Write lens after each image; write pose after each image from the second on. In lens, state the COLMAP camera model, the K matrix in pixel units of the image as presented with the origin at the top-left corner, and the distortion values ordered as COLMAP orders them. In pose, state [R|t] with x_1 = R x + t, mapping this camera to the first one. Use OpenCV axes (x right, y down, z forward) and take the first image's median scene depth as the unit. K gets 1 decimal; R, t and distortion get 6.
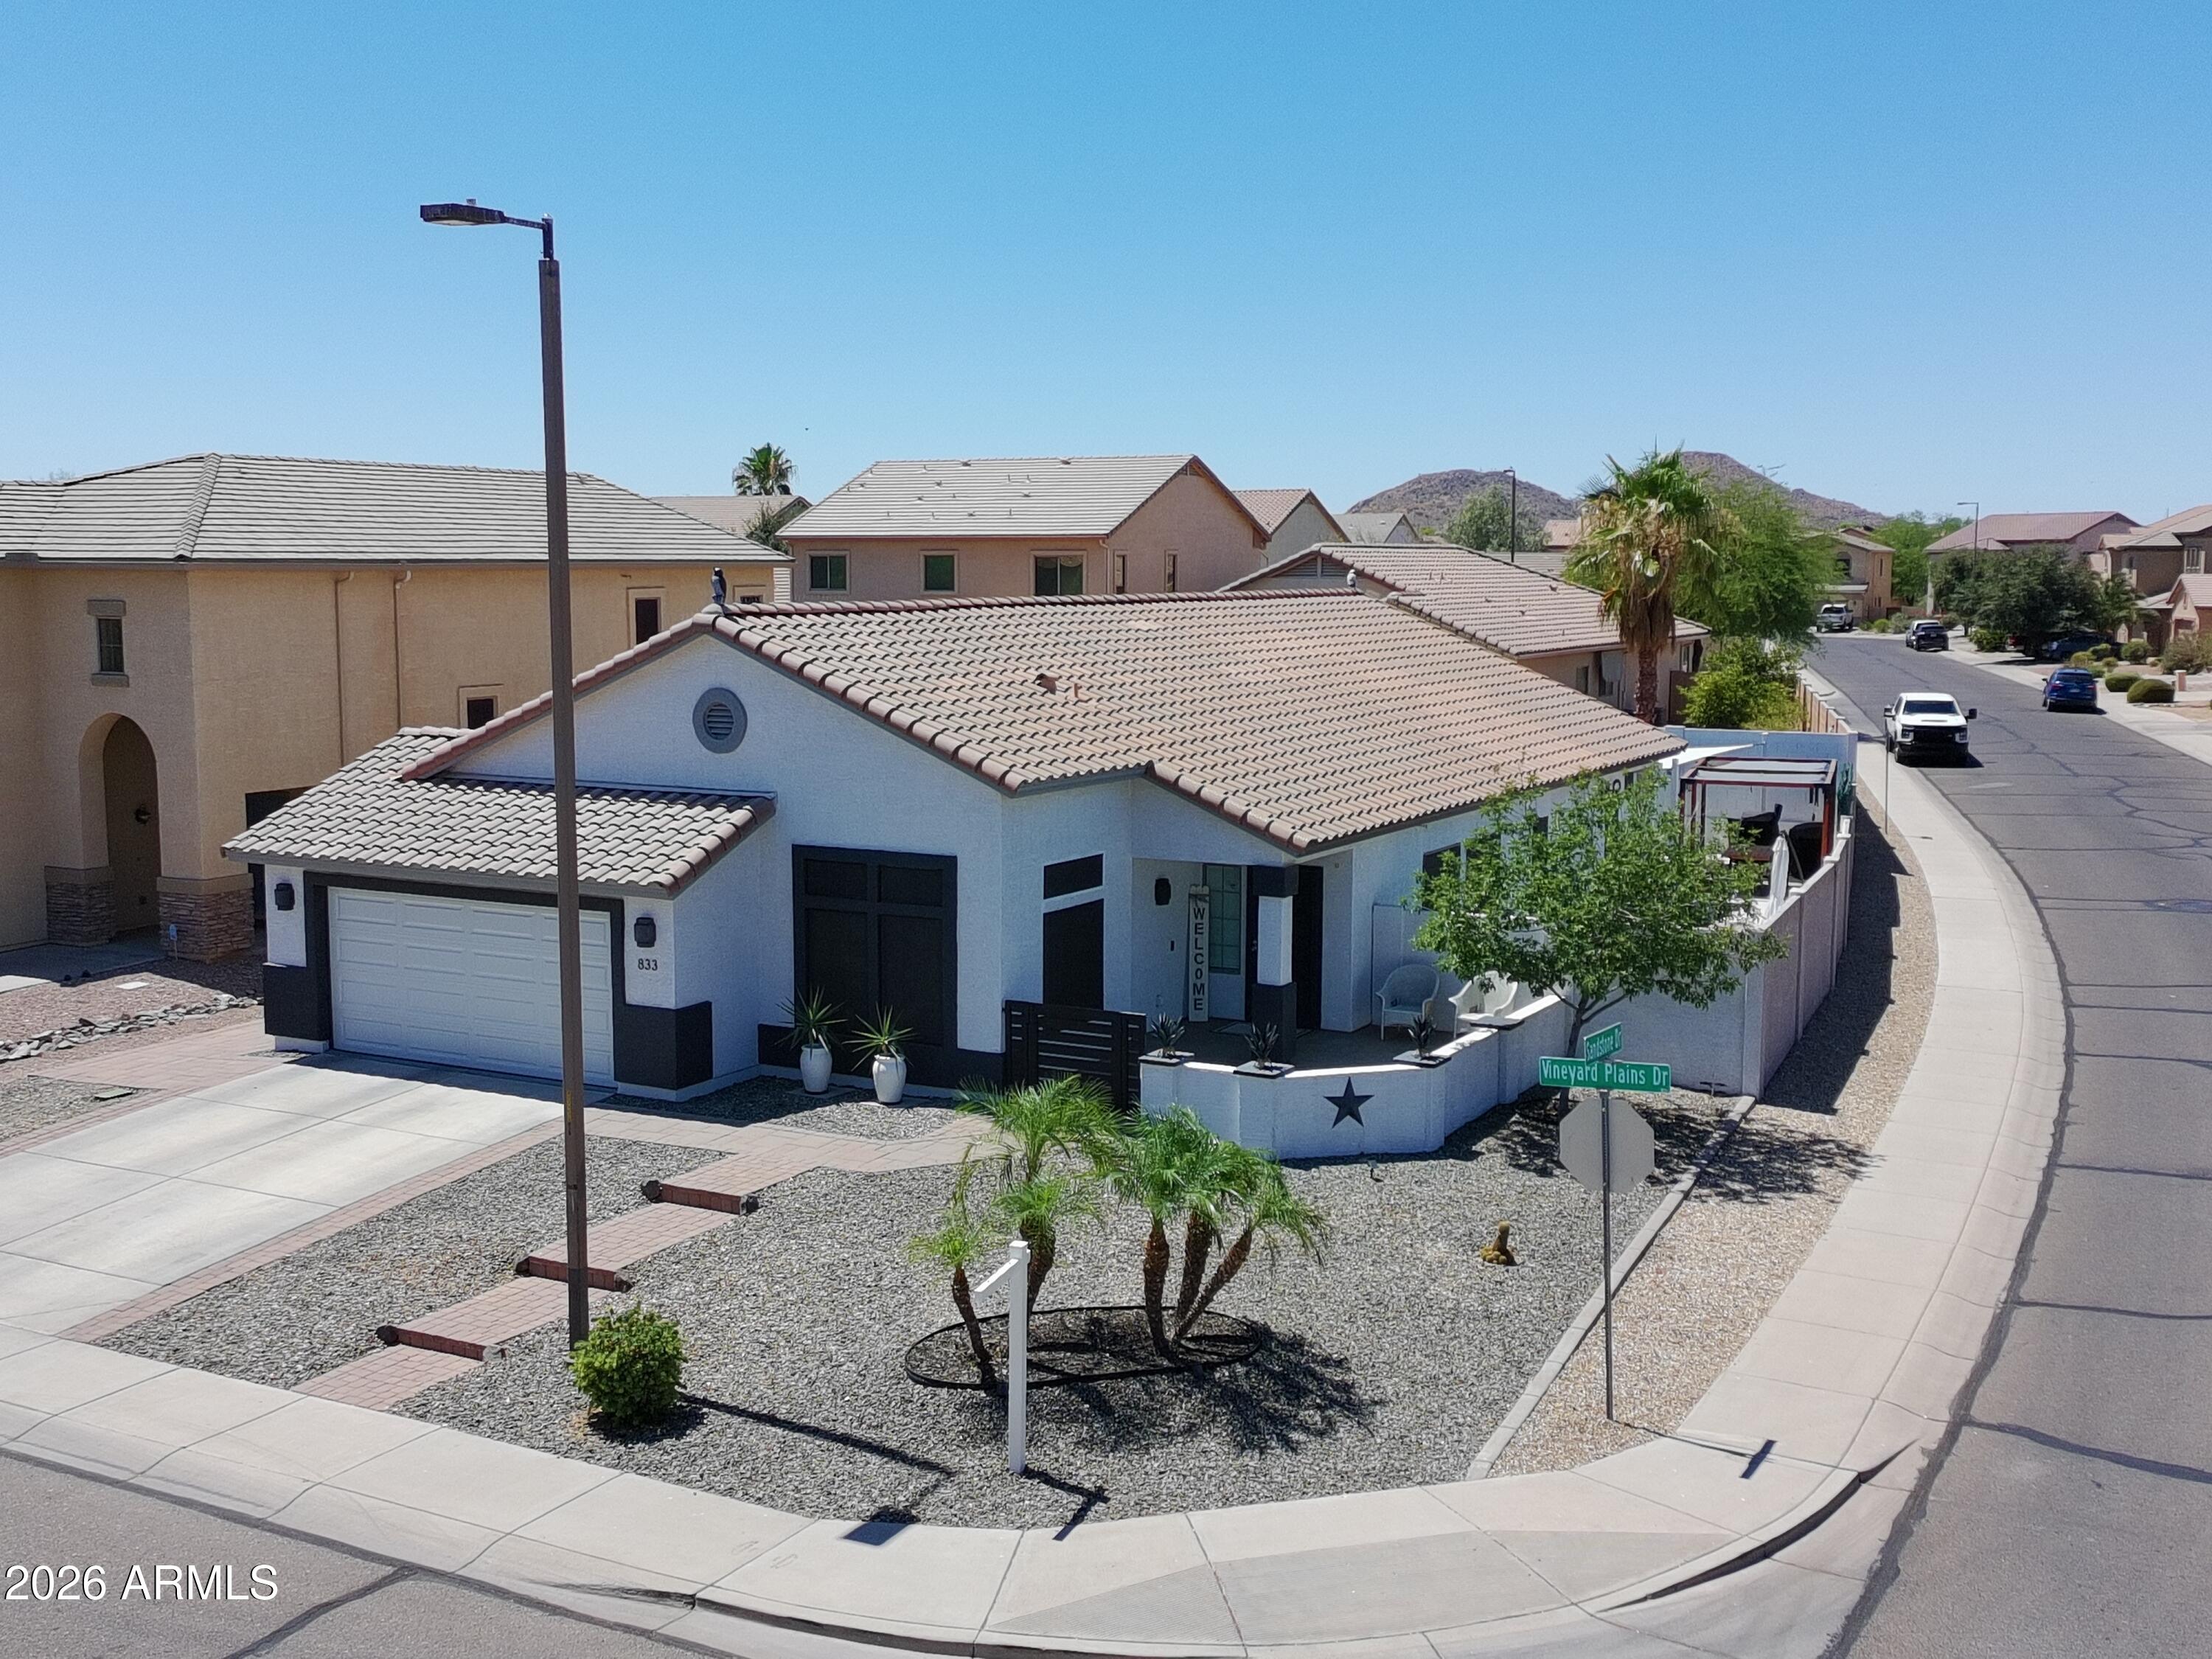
lens RADIAL K [[2326.6, 0, 1154.8], [0, 2326.6, 816.2], [0, 0, 1]] dist [0.014174, 0.233180]
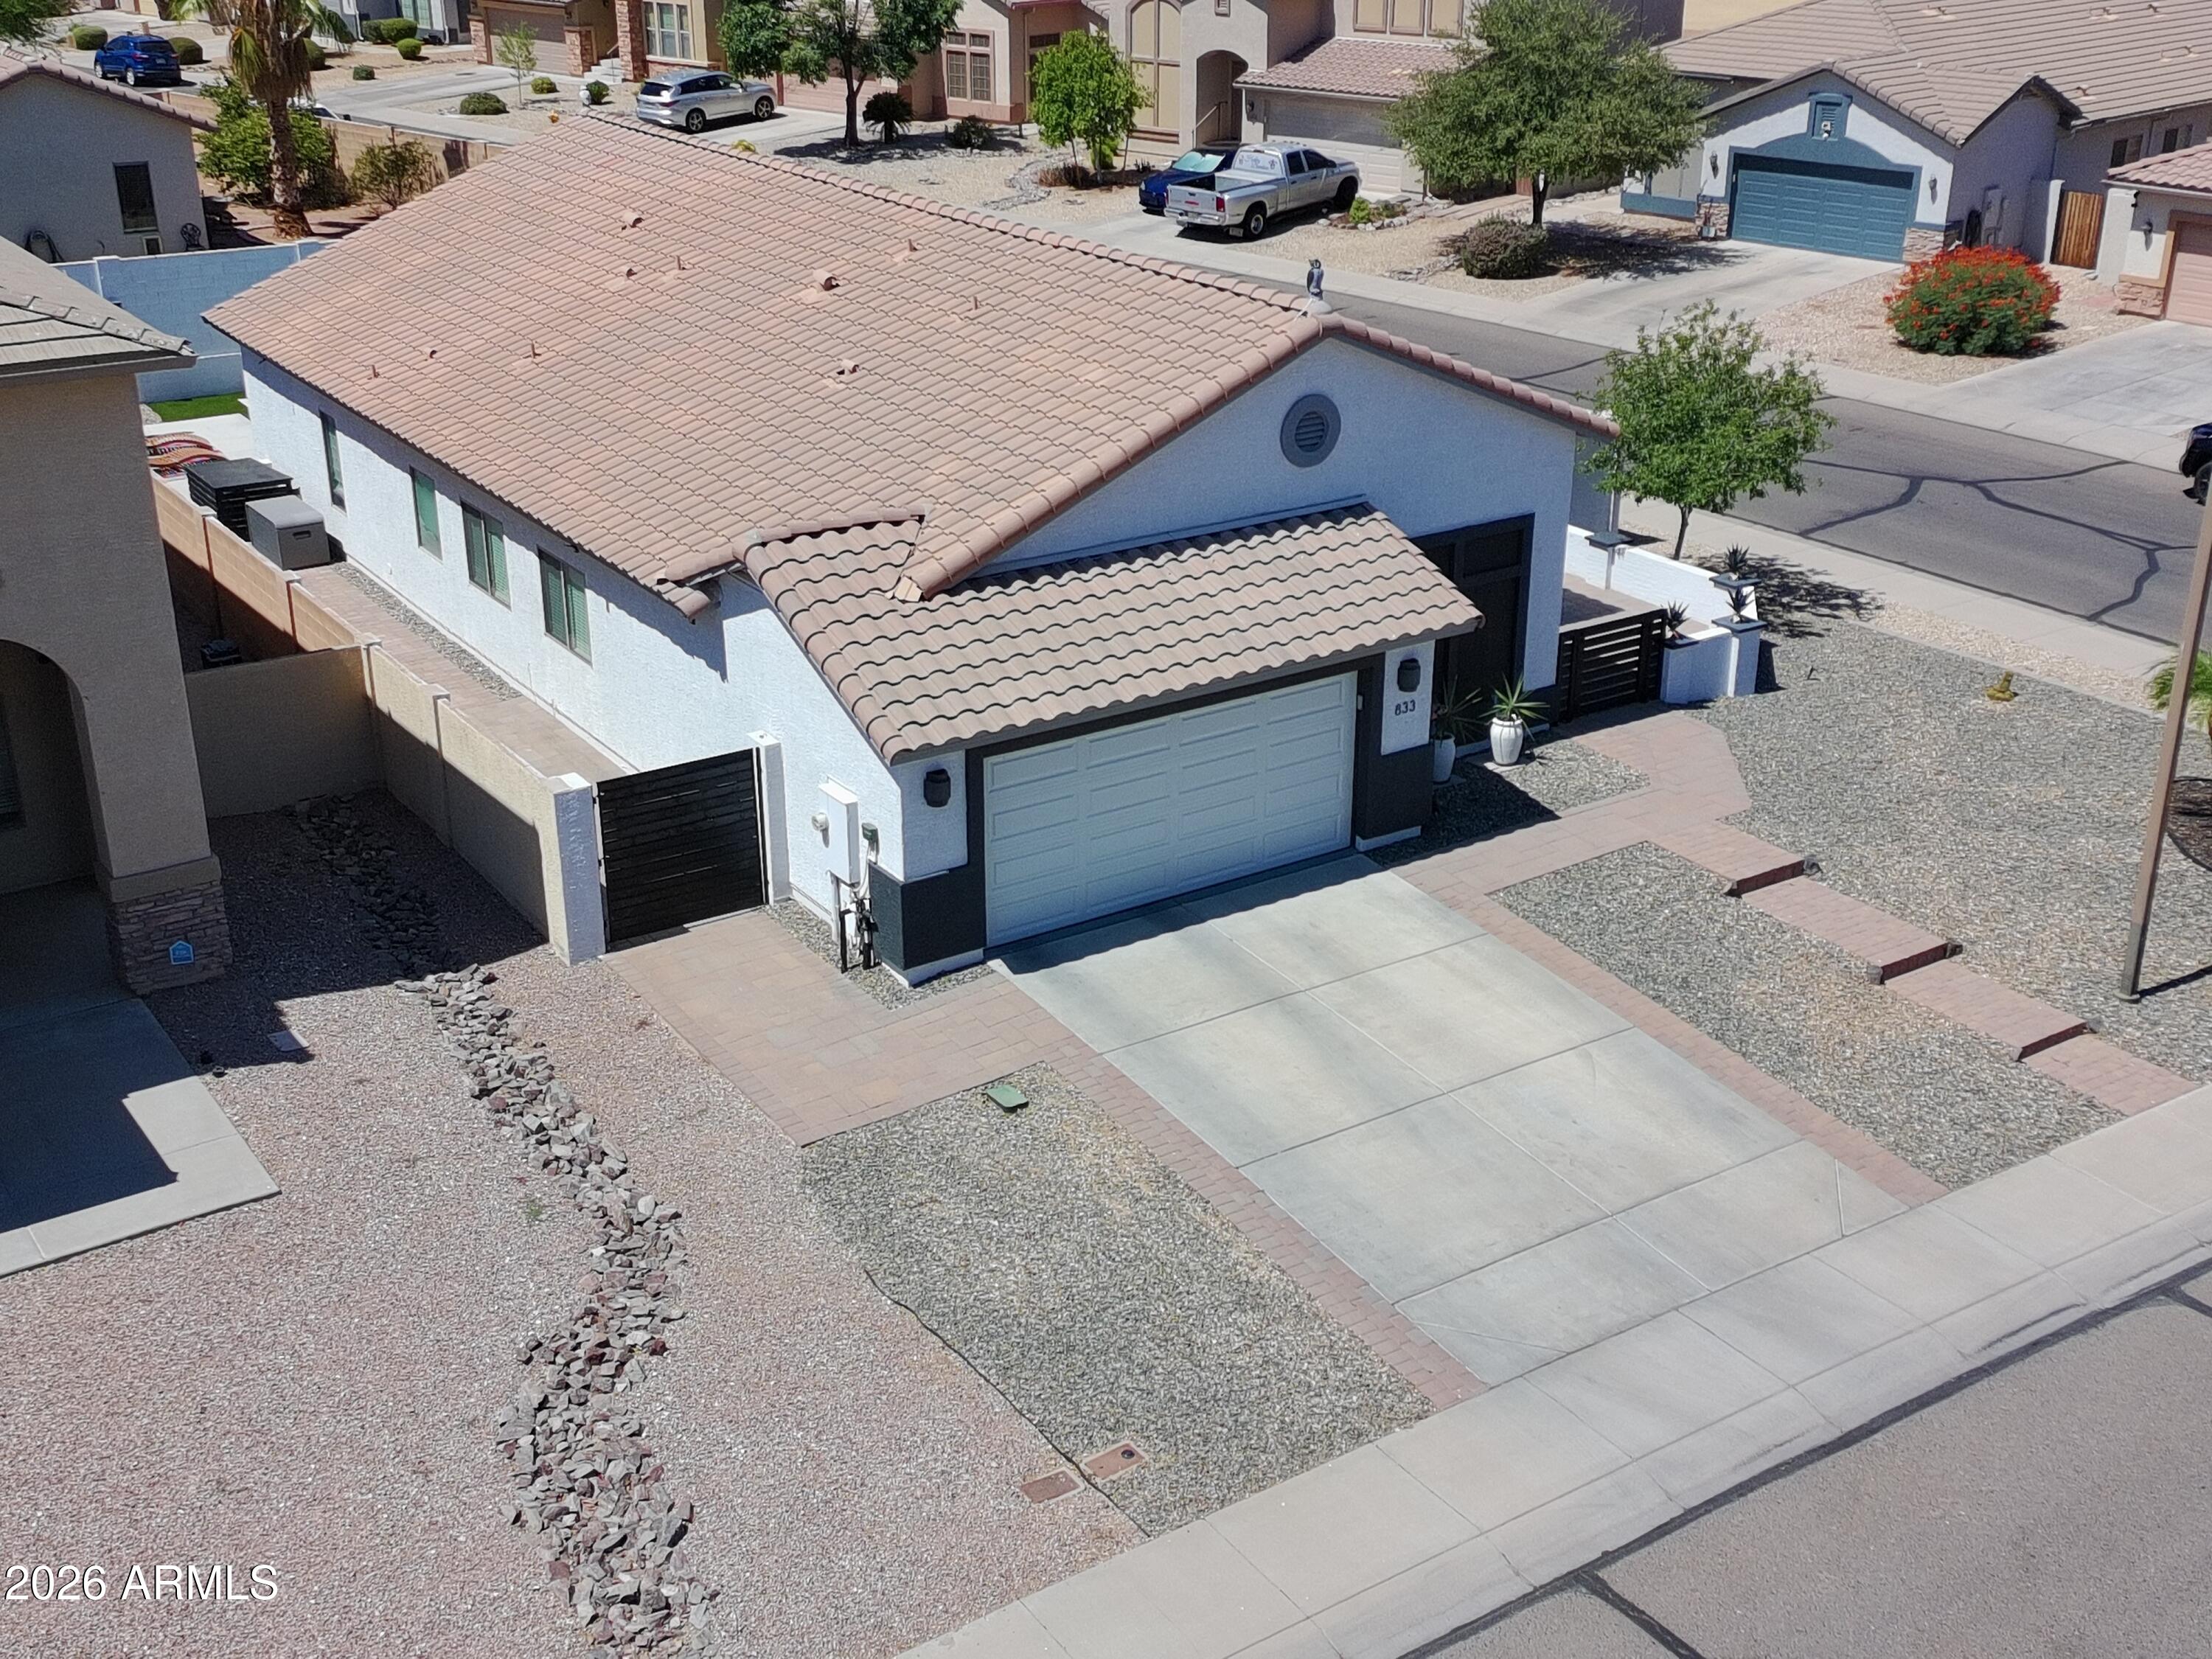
lens RADIAL K [[2326.6, 0, 1154.8], [0, 2326.6, 816.2], [0, 0, 1]] dist [0.014174, 0.233180]
pose [[0.482545, -0.352892, 0.801634, -0.920657], [0.096911, 0.931134, 0.351564, -0.208763], [-0.870493, -0.091958, 0.483513, 0.565985]]
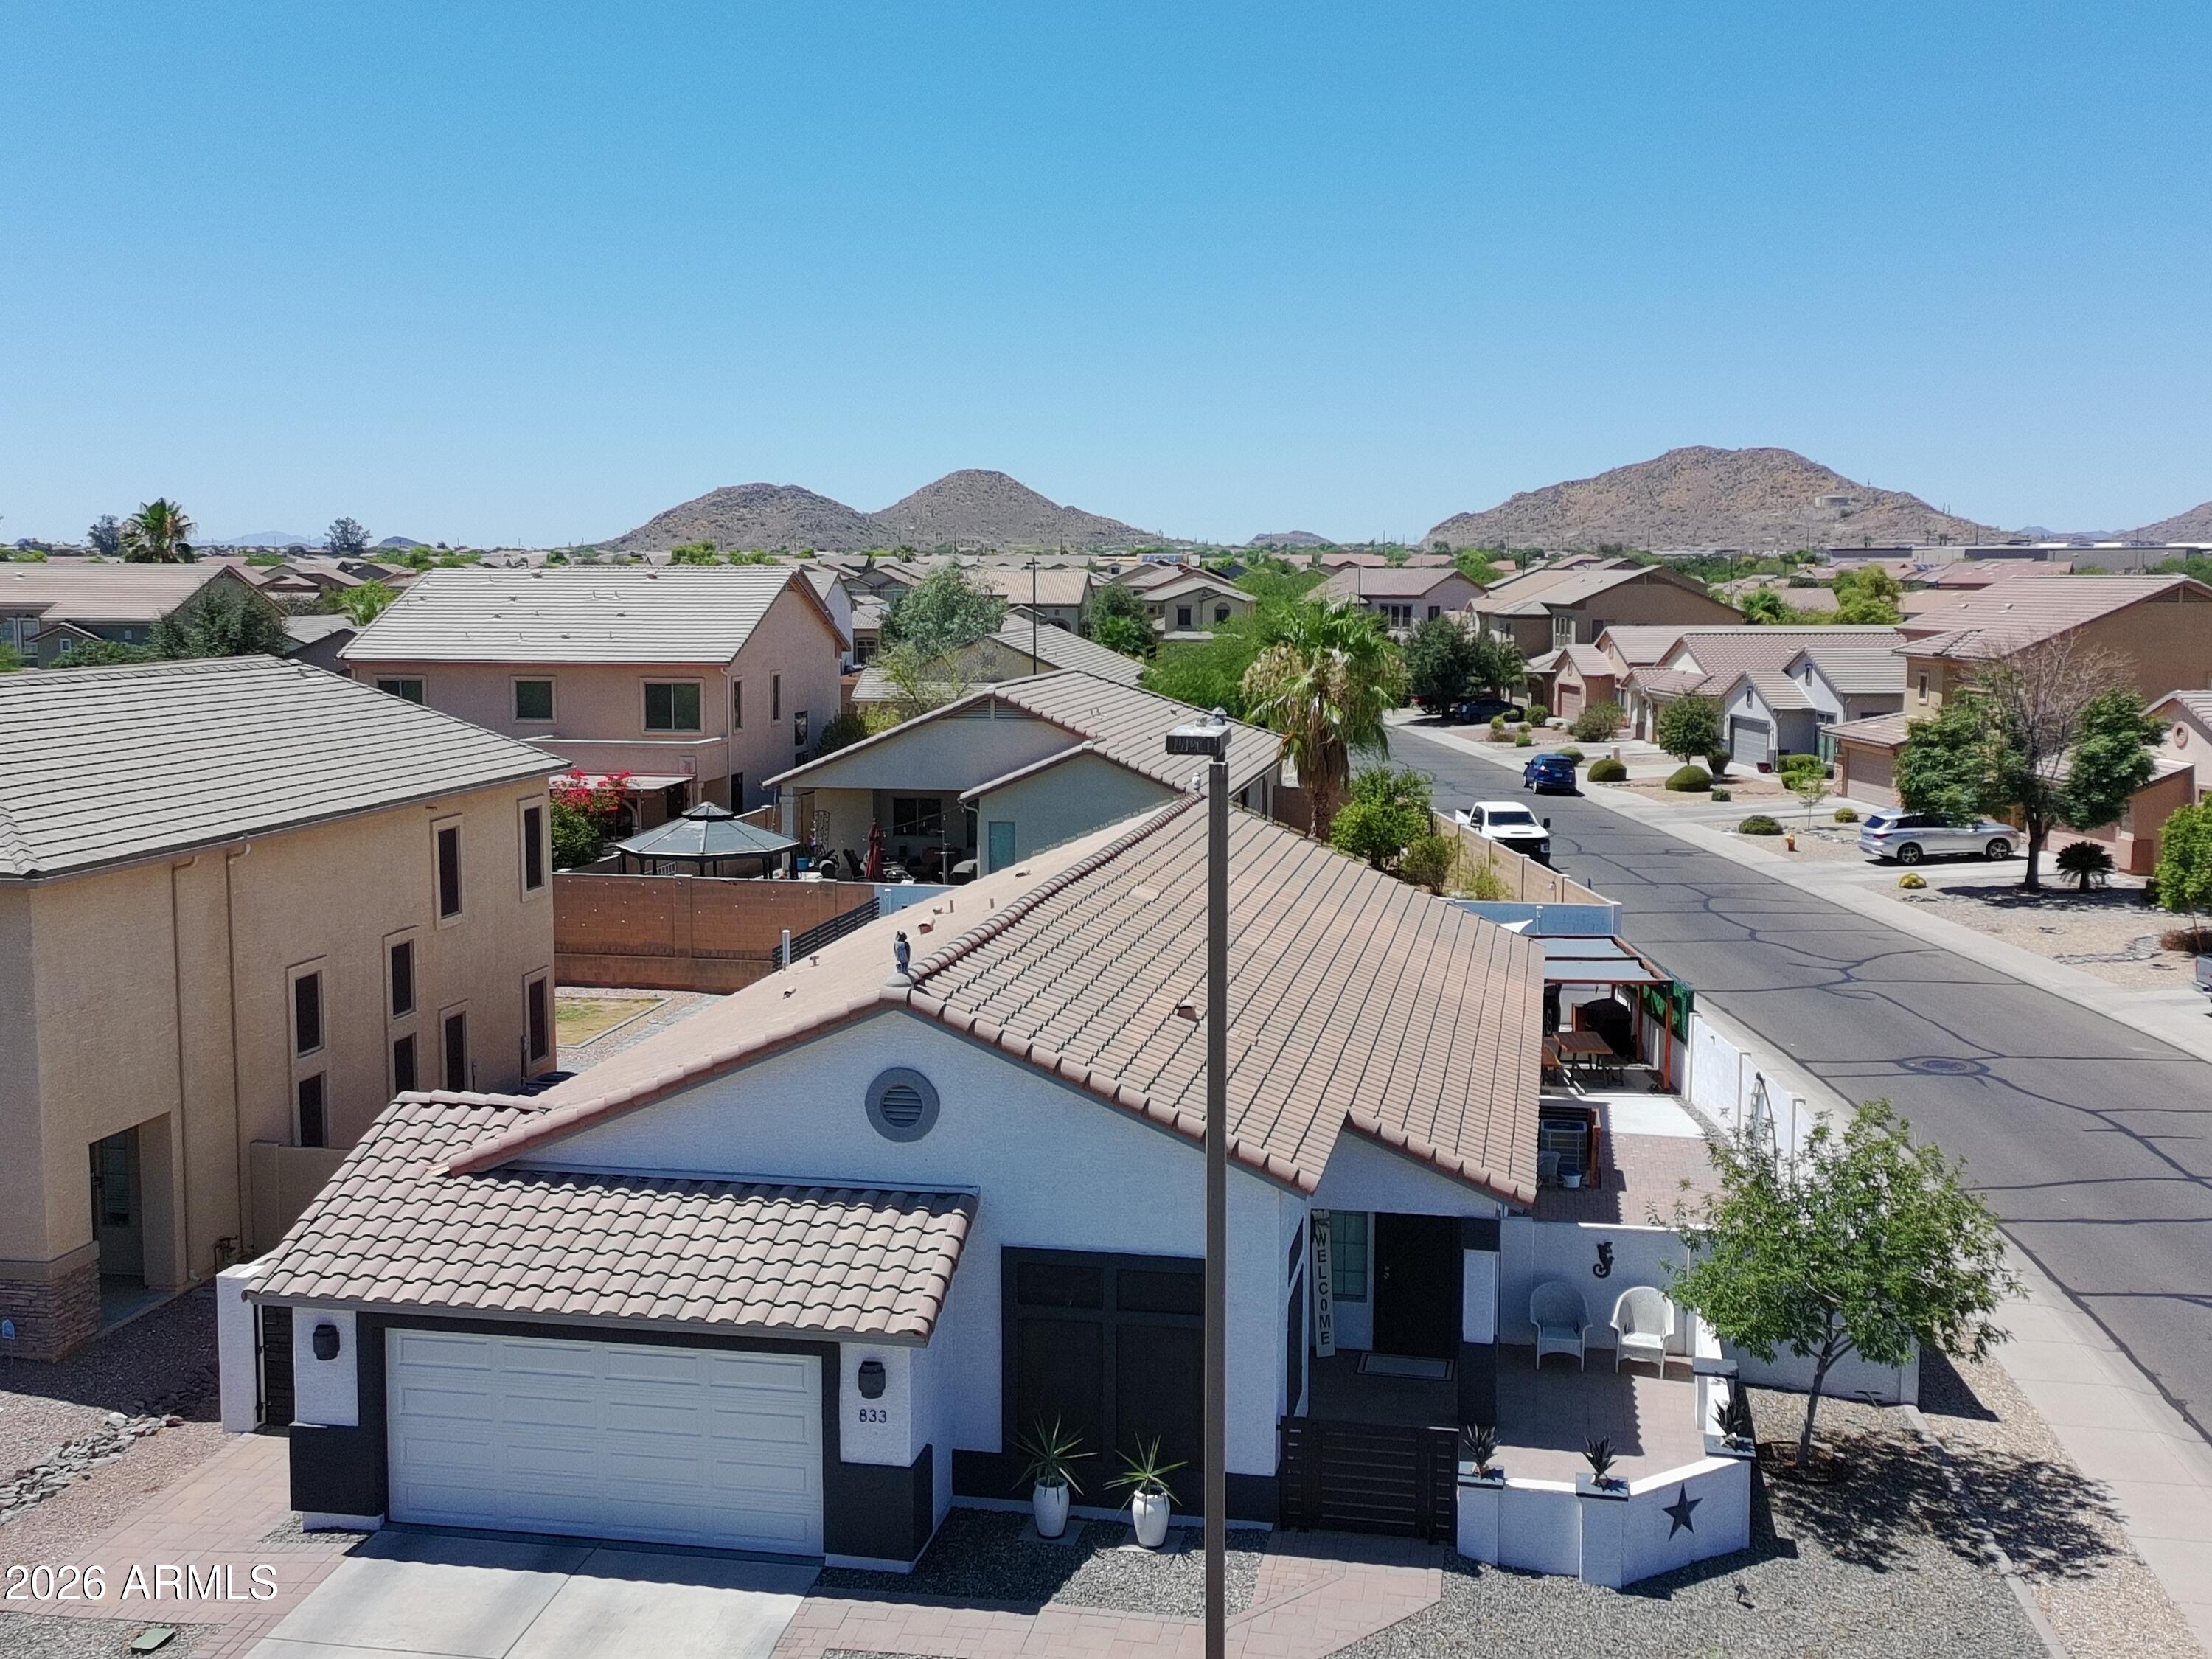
lens RADIAL K [[2231.6, 0, 1144.1], [0, 2231.6, 830.4], [0, 0, 1]] dist [0.075081, -0.022531]
pose [[0.954924, -0.031731, 0.295148, -0.320475], [0.029719, 0.999494, 0.011300, -0.139582], [-0.295358, -0.002019, 0.955385, 0.168950]]
